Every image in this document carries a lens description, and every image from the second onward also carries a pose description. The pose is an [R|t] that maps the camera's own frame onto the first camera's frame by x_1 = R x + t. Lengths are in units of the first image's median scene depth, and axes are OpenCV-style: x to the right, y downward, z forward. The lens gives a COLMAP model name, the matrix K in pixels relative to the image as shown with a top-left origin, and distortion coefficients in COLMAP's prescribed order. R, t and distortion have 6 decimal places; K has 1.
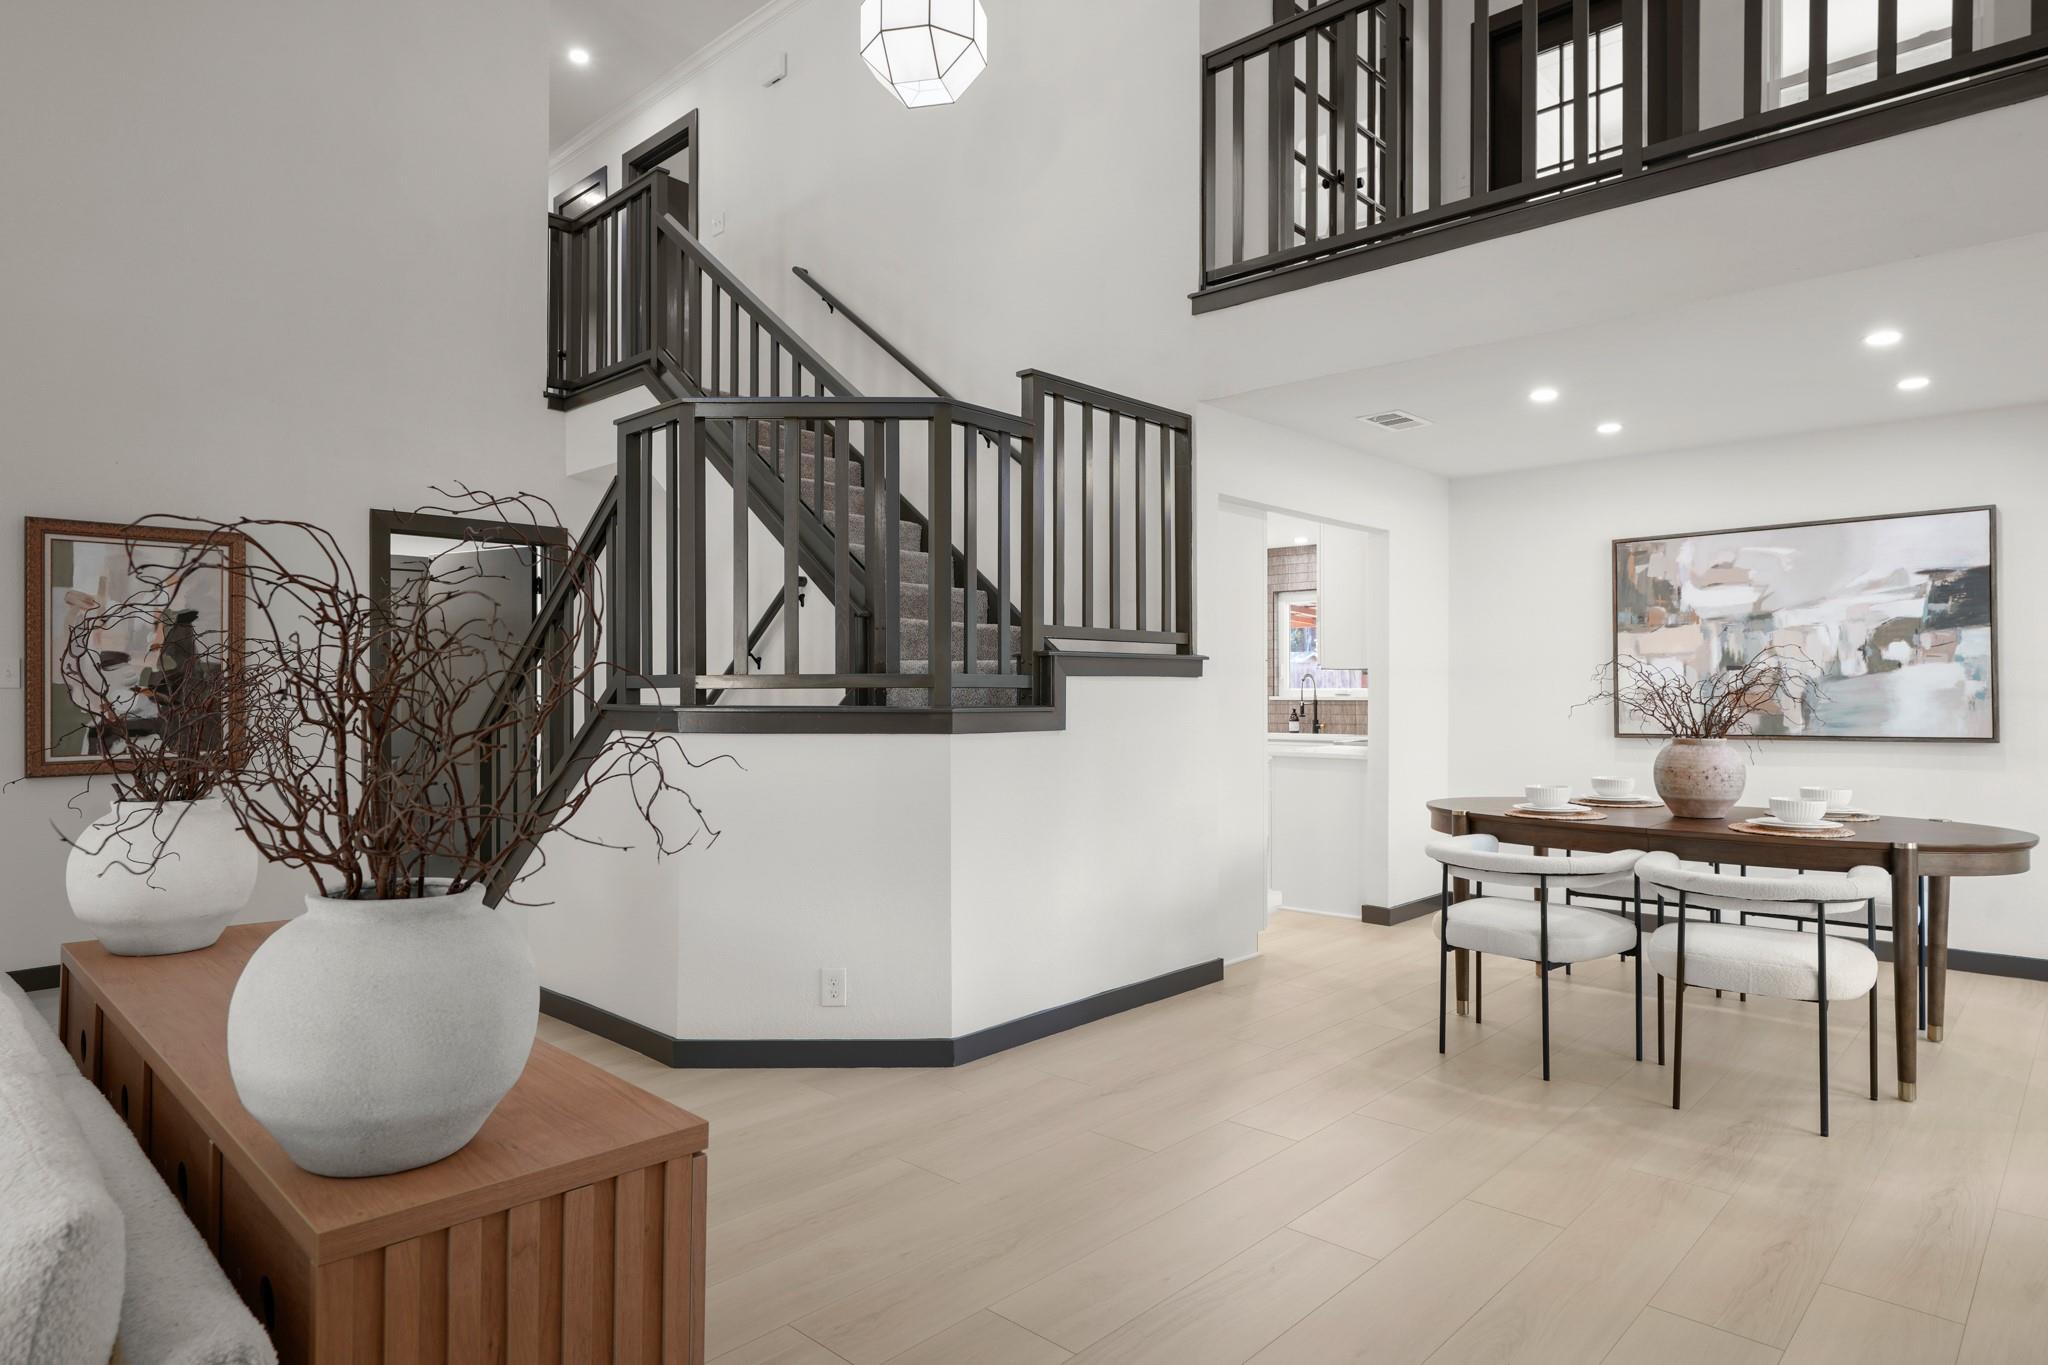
lens RADIAL K [[1188.7, 0, 1029.5], [0, 1188.7, 691.1], [0, 0, 1]] dist [0.002463, 0.000706]
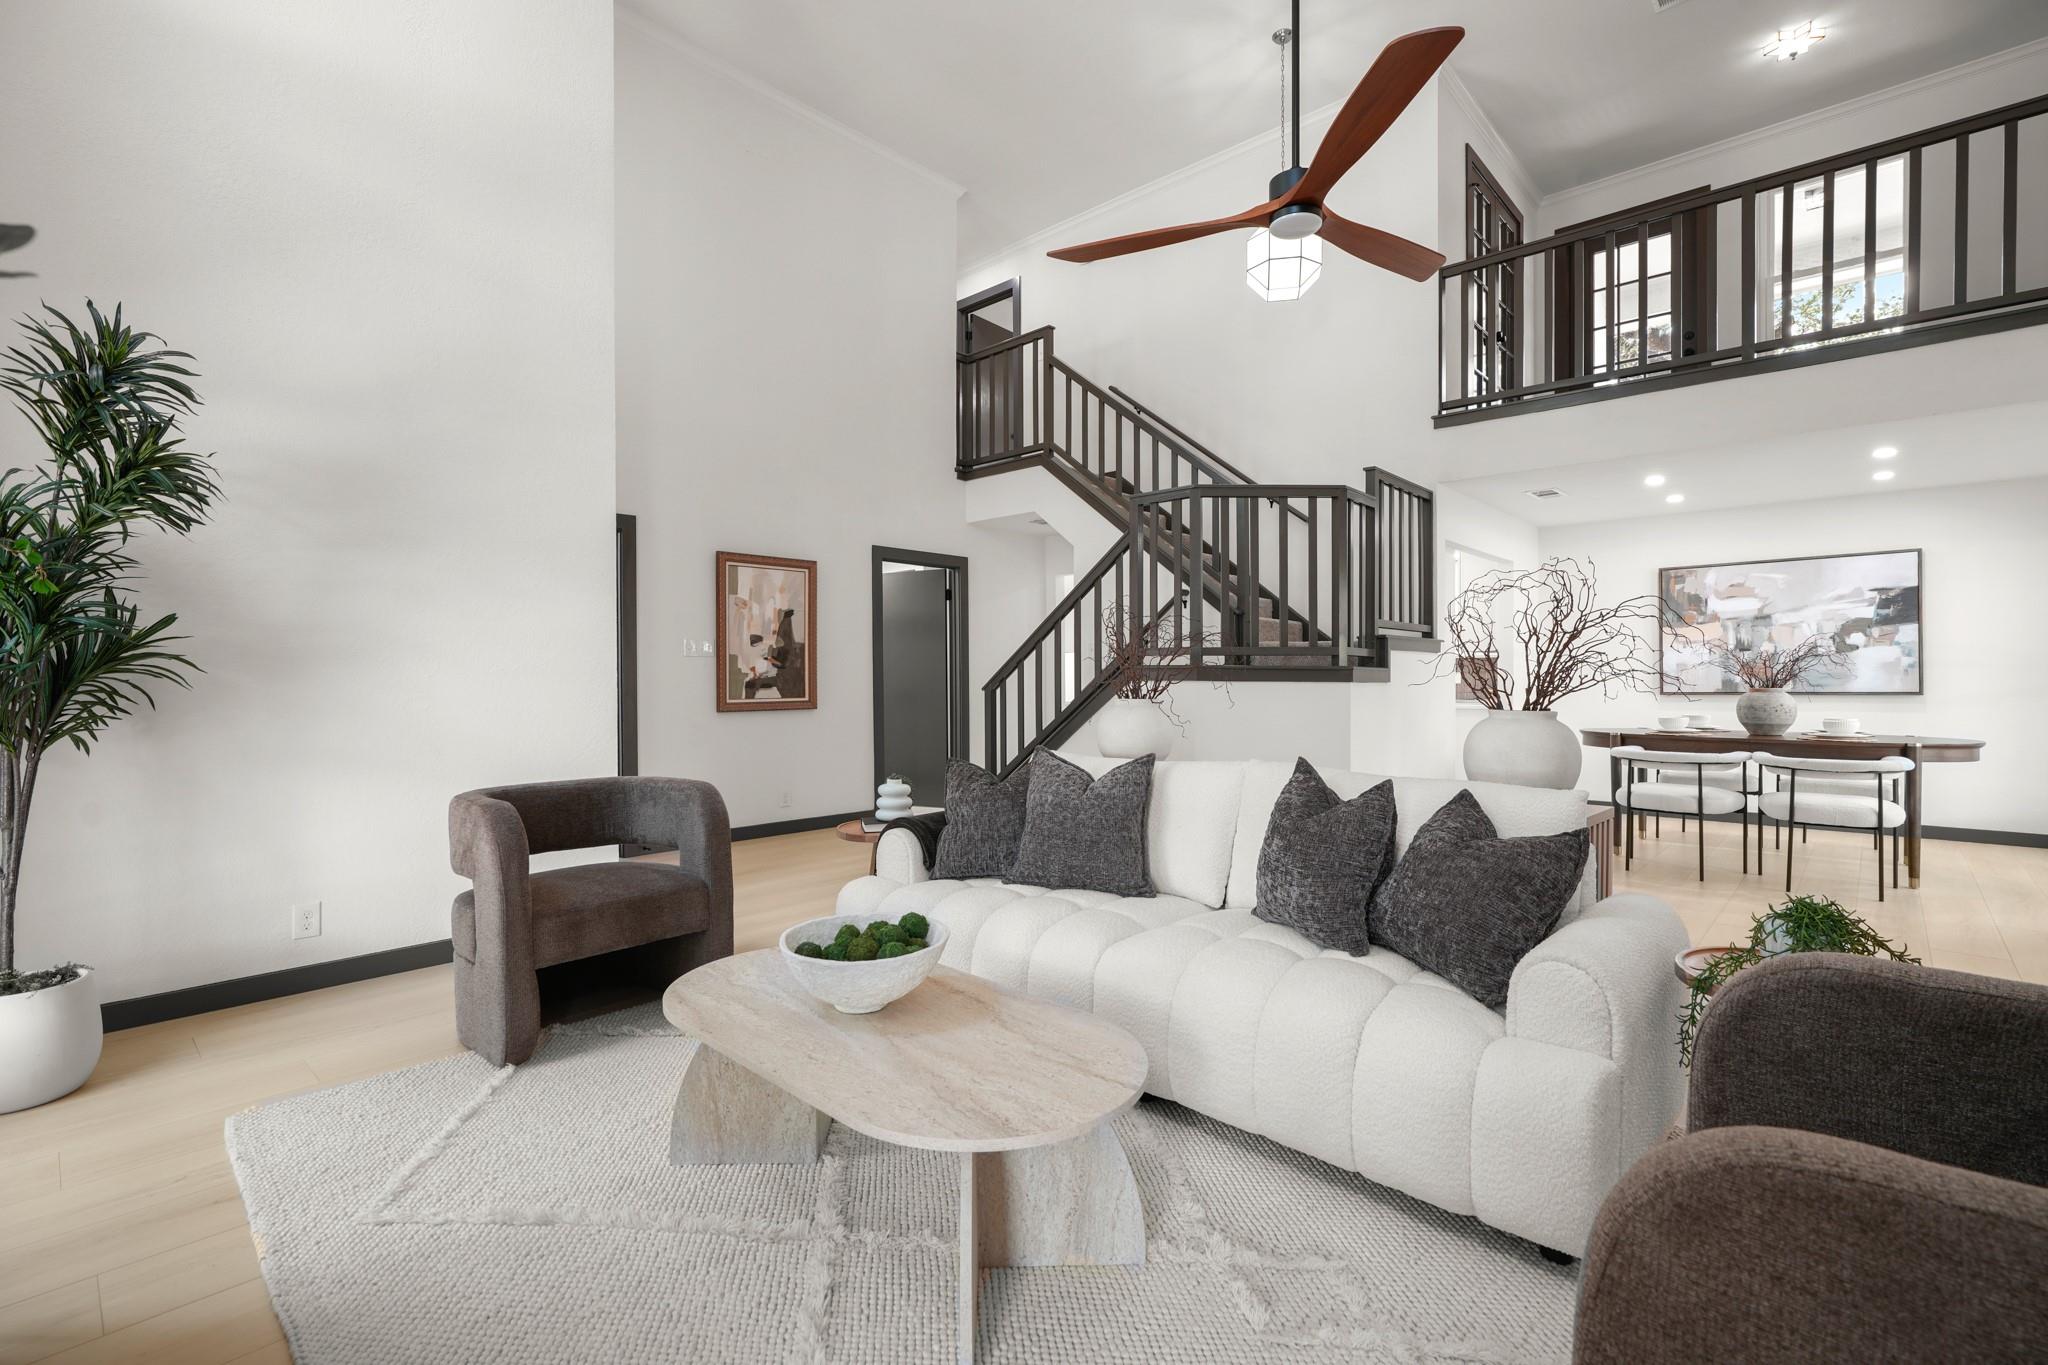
lens RADIAL K [[943.3, 0, 1021.3], [0, 943.3, 680.3], [0, 0, 1]] dist [-0.002826, 0.000851]
pose [[0.999972, 0.003324, 0.006769, -0.420381], [-0.003333, 0.999994, 0.001321, 0.025311], [-0.006764, -0.001343, 0.999976, -0.273228]]
